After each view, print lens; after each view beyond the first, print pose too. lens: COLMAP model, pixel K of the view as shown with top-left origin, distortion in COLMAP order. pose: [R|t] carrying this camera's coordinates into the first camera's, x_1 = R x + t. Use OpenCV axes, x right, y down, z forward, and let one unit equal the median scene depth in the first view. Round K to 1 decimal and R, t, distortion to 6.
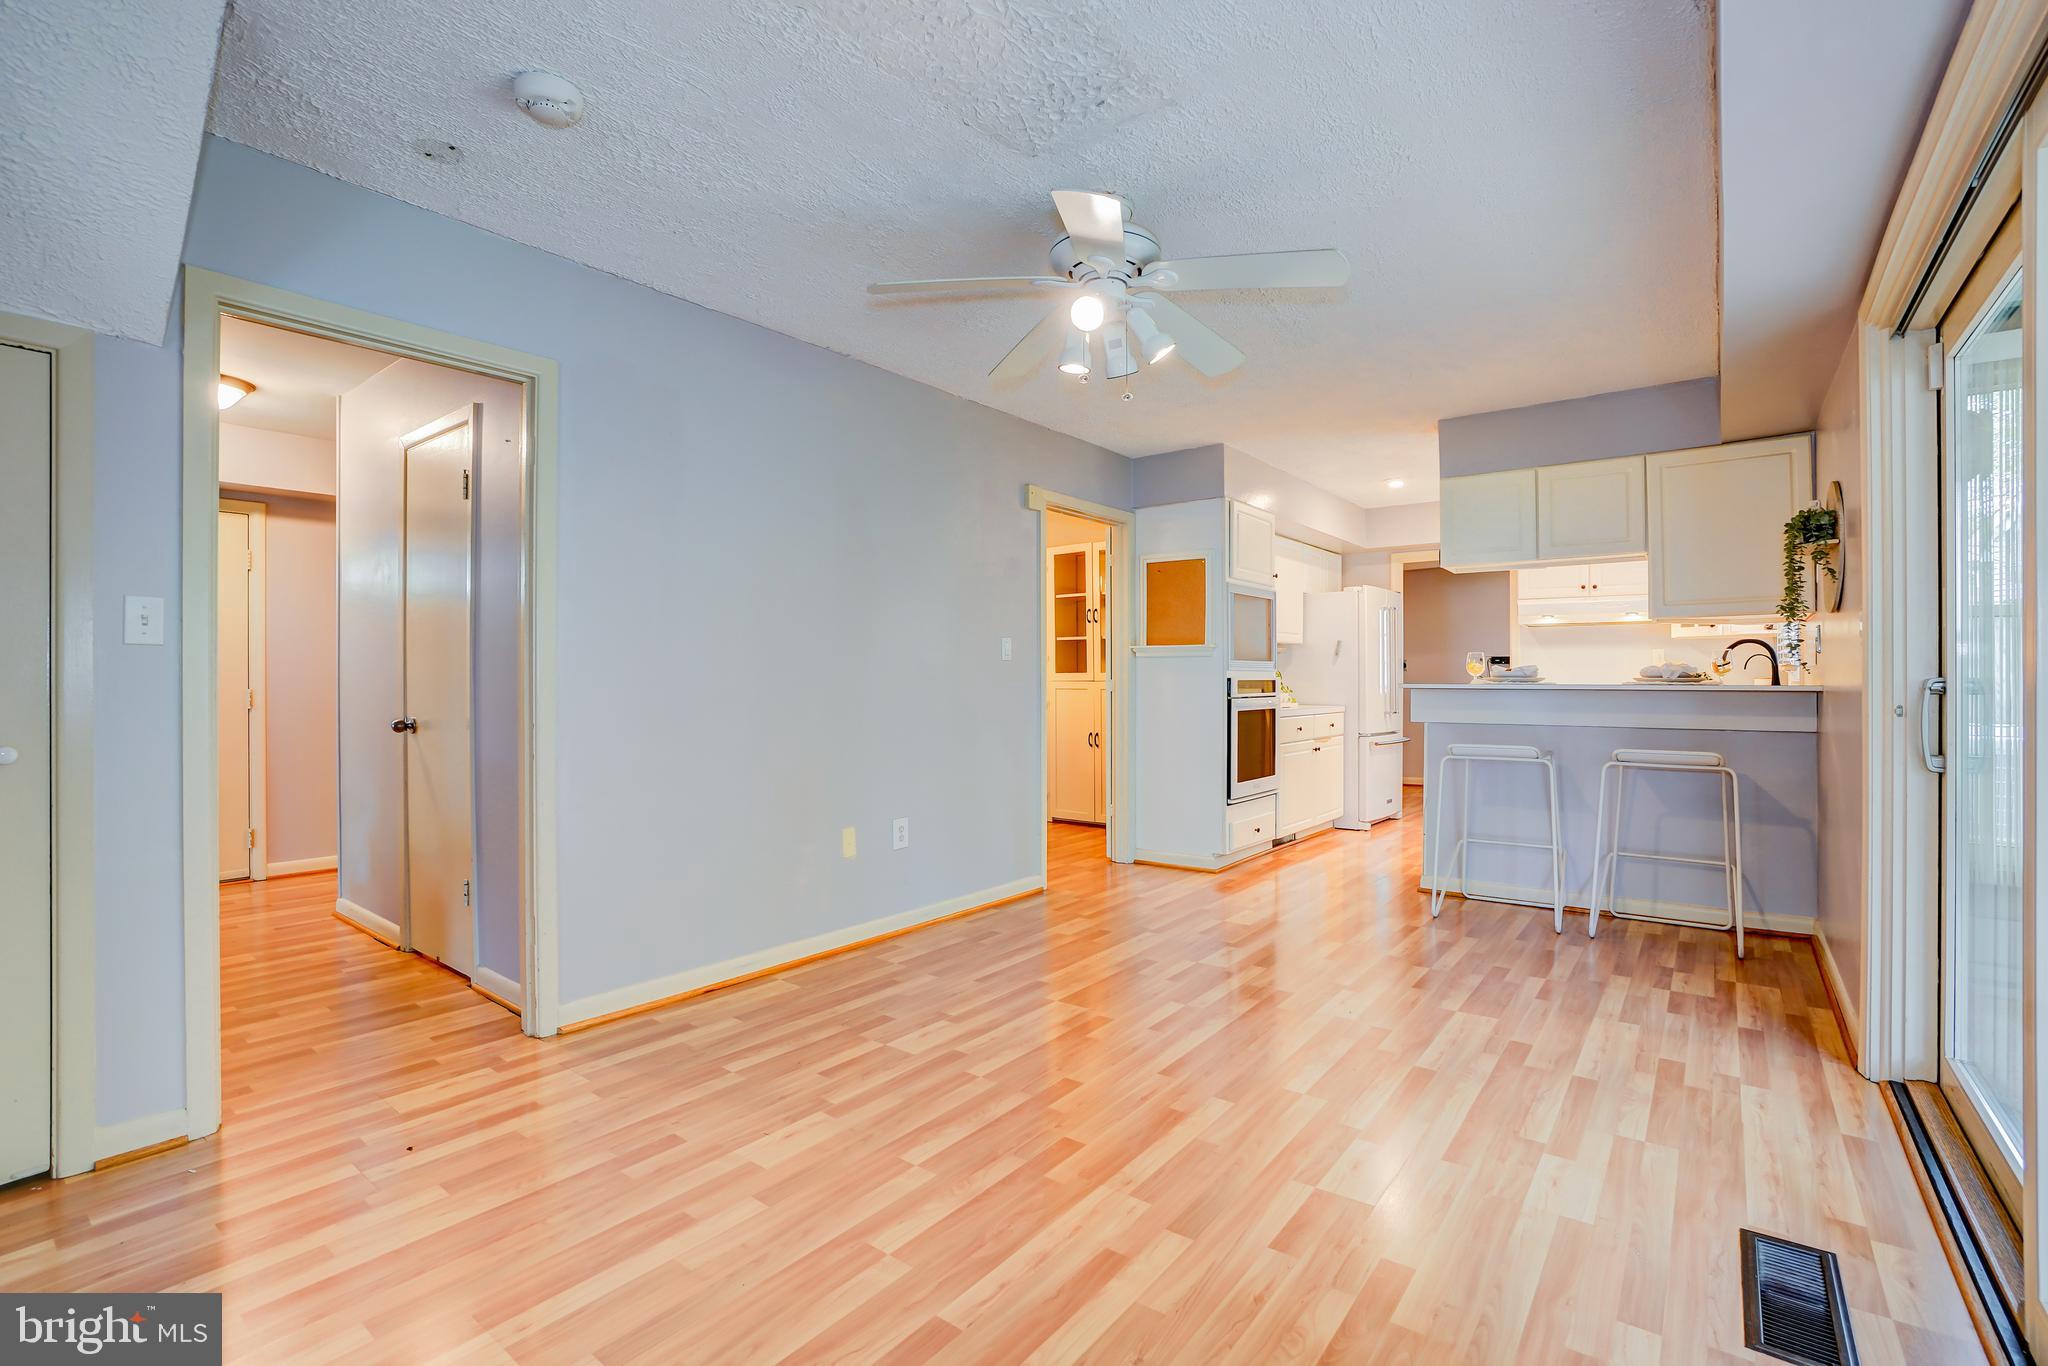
lens RADIAL K [[895.9, 0, 1024.0], [0, 895.9, 683.0], [0, 0, 1]] dist [-0.055985, 0.018305]
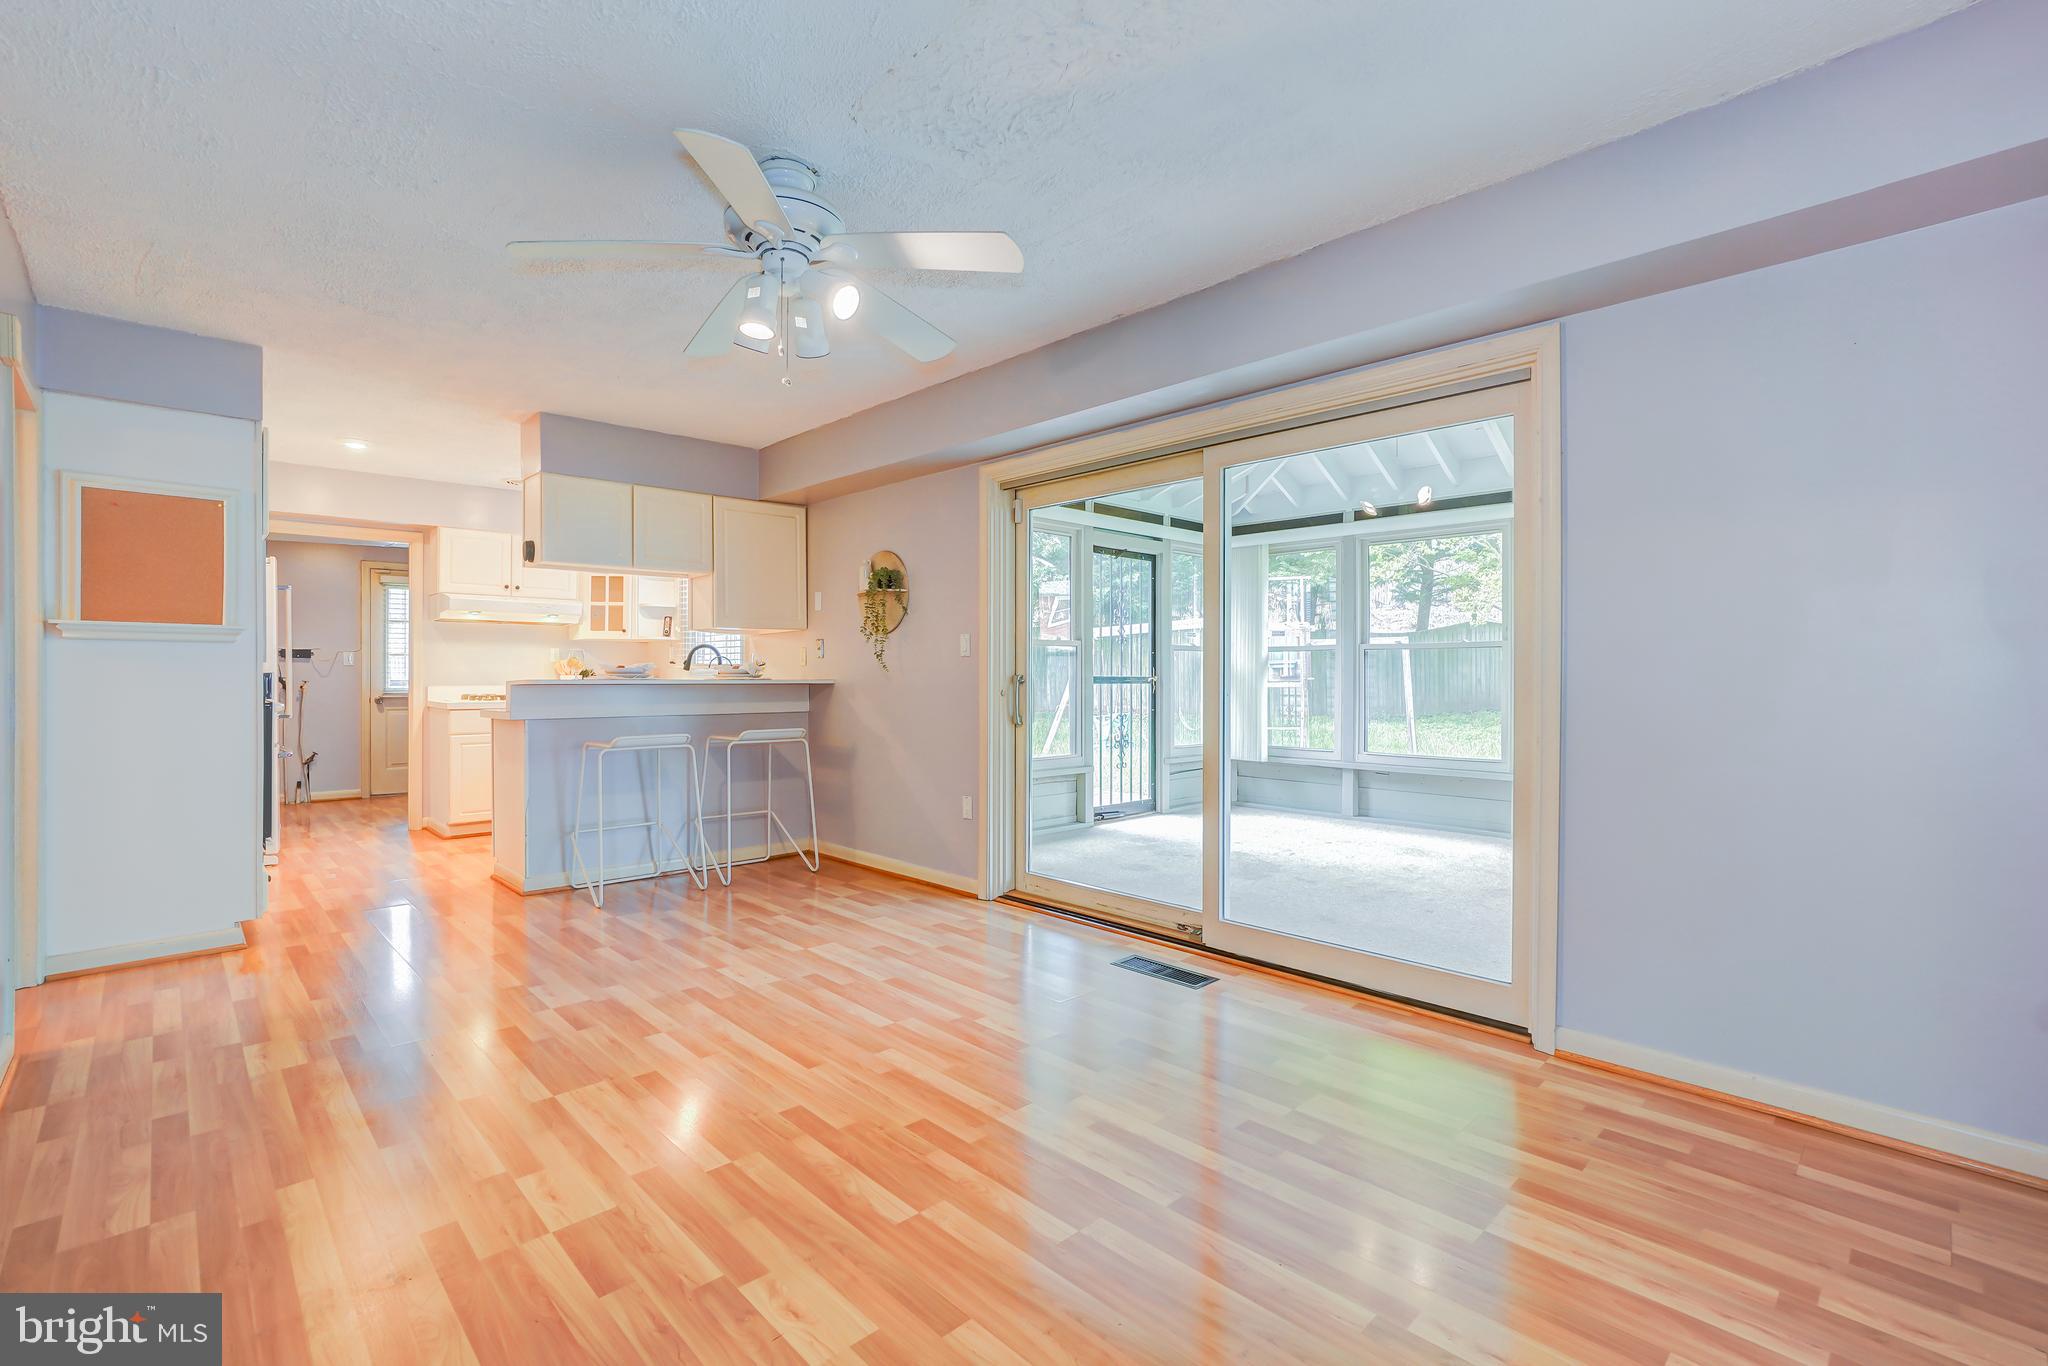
lens RADIAL K [[895.9, 0, 1024.0], [0, 895.9, 683.0], [0, 0, 1]] dist [-0.055985, 0.018305]
pose [[0.165481, -0.008414, 0.986177, -0.386545], [0.003955, 0.999961, 0.007868, -0.000977], [-0.986205, 0.002598, 0.165508, 0.290622]]
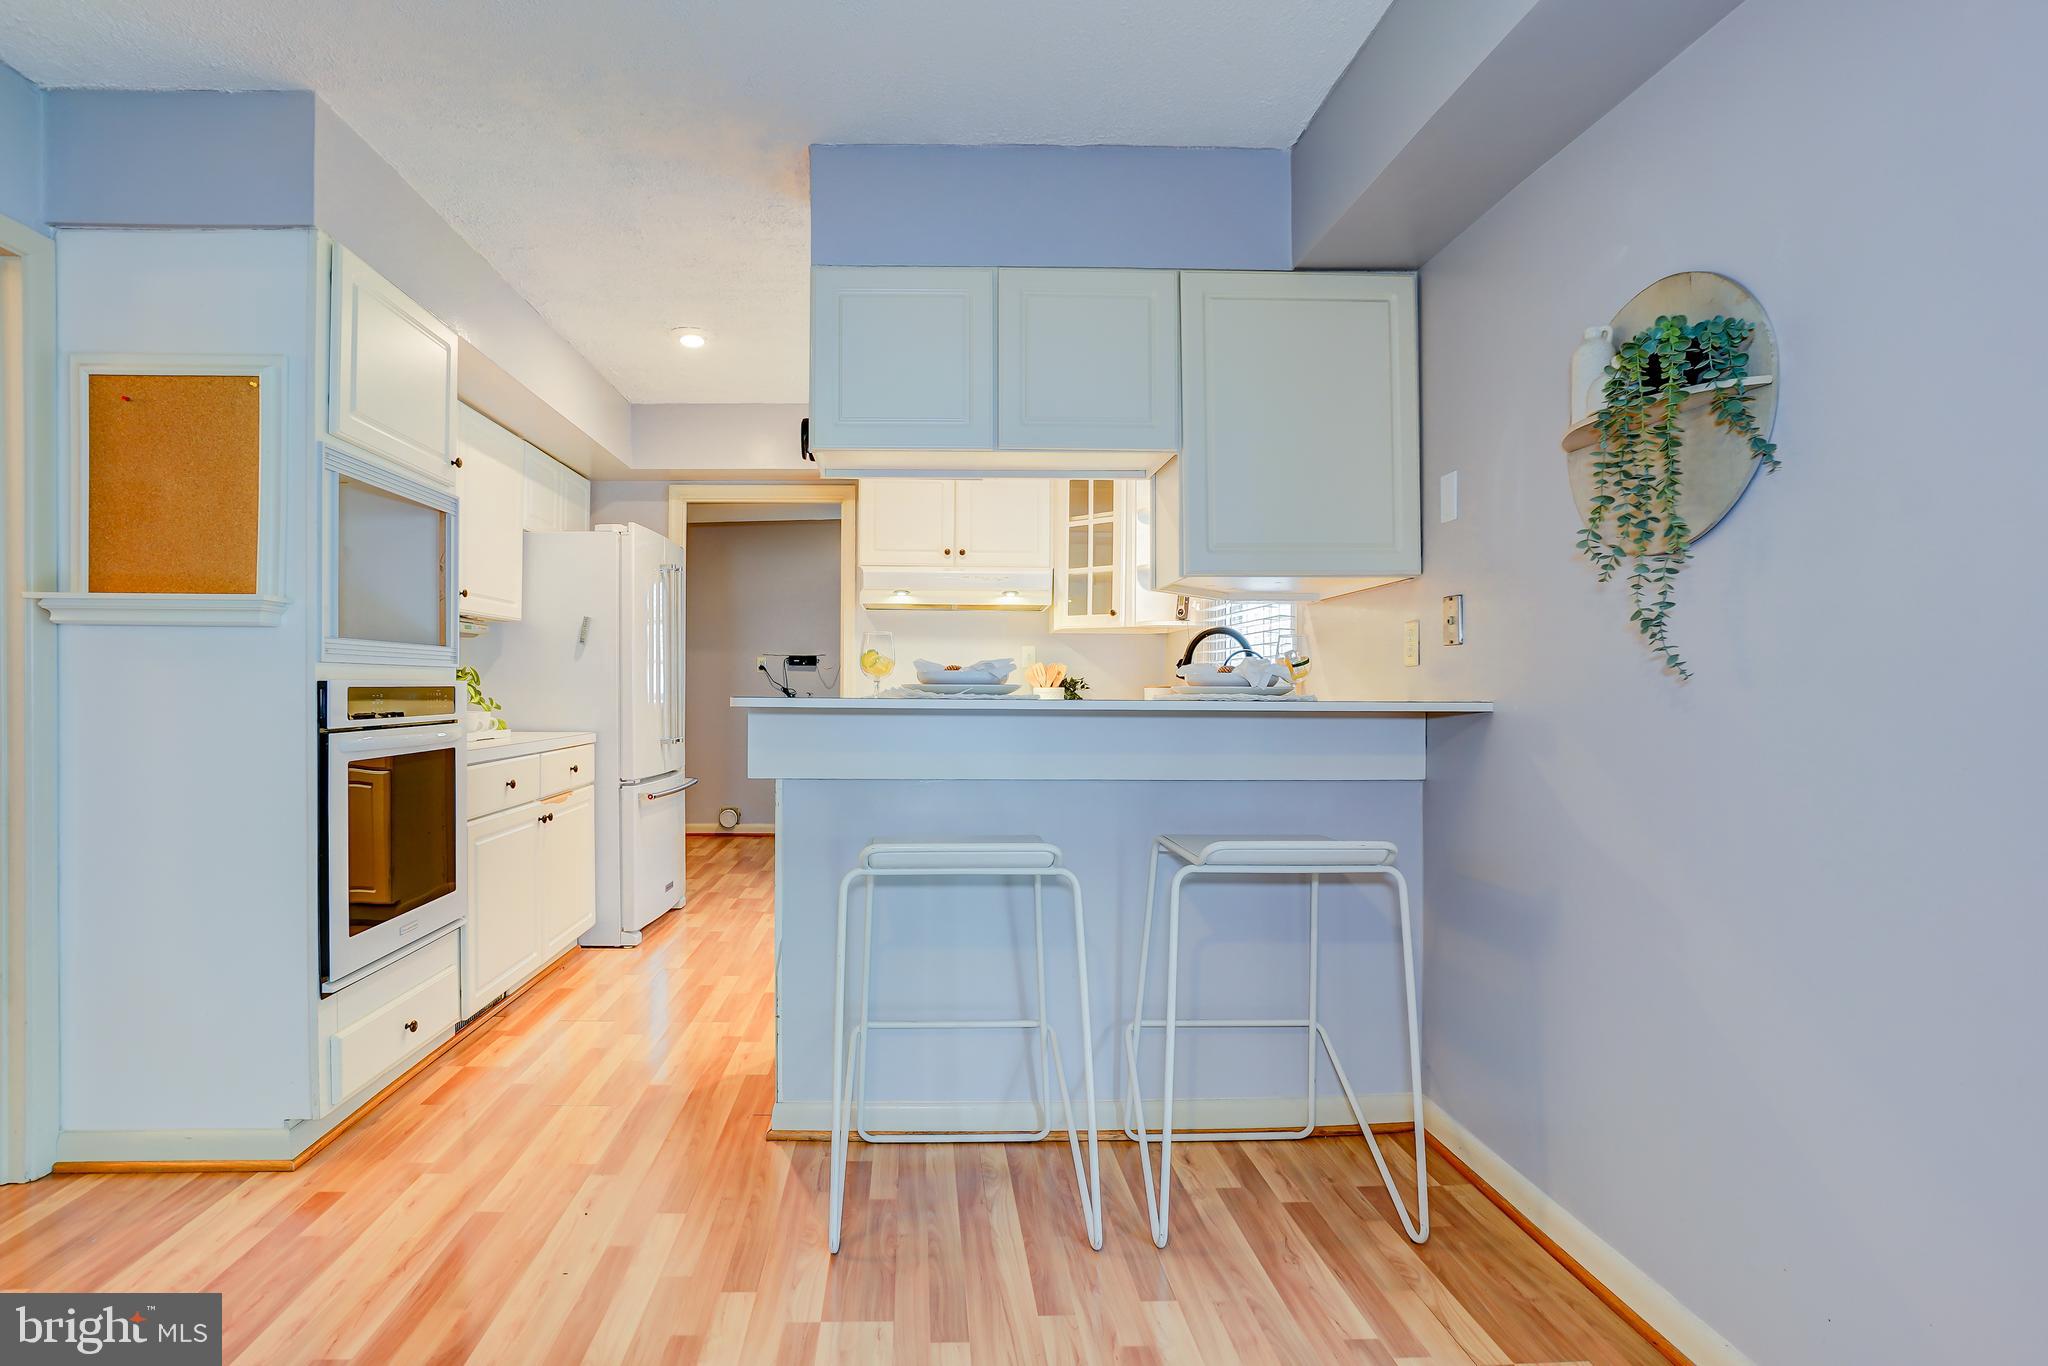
lens RADIAL K [[1033.2, 0, 941.3], [0, 1033.2, 691.8], [0, 0, 1]] dist [-0.039687, 0.000333]
pose [[0.776927, 0.000776, 0.629590, 0.167136], [-0.002657, 0.999994, 0.002046, -0.002583], [-0.629585, -0.003263, 0.776925, 0.497481]]
